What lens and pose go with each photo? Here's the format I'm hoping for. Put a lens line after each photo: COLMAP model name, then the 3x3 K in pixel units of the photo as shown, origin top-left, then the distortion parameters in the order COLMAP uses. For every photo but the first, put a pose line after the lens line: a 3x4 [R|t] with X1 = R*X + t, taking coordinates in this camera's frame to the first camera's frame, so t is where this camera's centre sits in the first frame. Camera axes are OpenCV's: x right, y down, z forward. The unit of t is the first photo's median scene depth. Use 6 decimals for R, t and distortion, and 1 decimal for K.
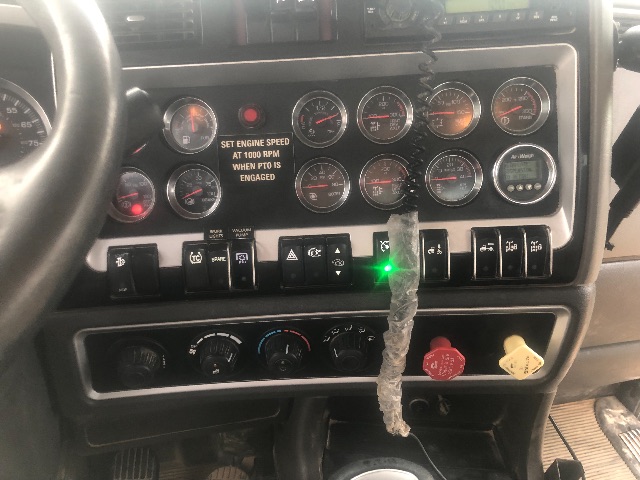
lens RADIAL K [[532.8, 0, 319.1], [0, 532.8, 236.6], [0, 0, 1]] dist [0.013380, -0.022222]
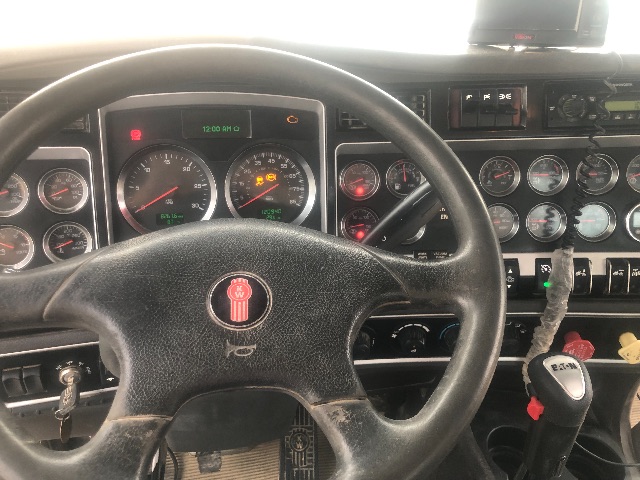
lens RADIAL K [[532.8, 0, 317.9], [0, 532.8, 244.8], [0, 0, 1]] dist [0.013380, -0.022222]
pose [[0.999357, 0.028359, -0.021952, -0.430760], [-0.026797, 0.997294, 0.068463, -0.121145], [0.023834, -0.067831, 0.997412, -0.413025]]
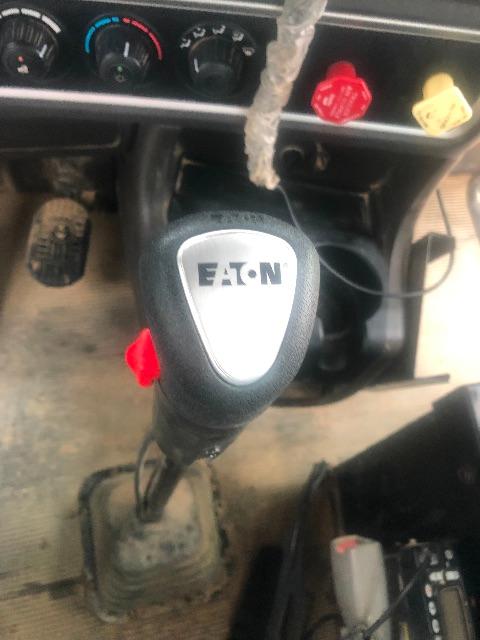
lens RADIAL K [[532.8, 0, 231.7], [0, 532.8, 300.6], [0, 0, 1]] dist [0.013380, -0.022222]
pose [[0.989085, 0.091157, 0.115767, 0.024318], [-0.139308, 0.834492, 0.533119, 0.095690], [-0.048009, -0.543427, 0.838082, 0.237435]]
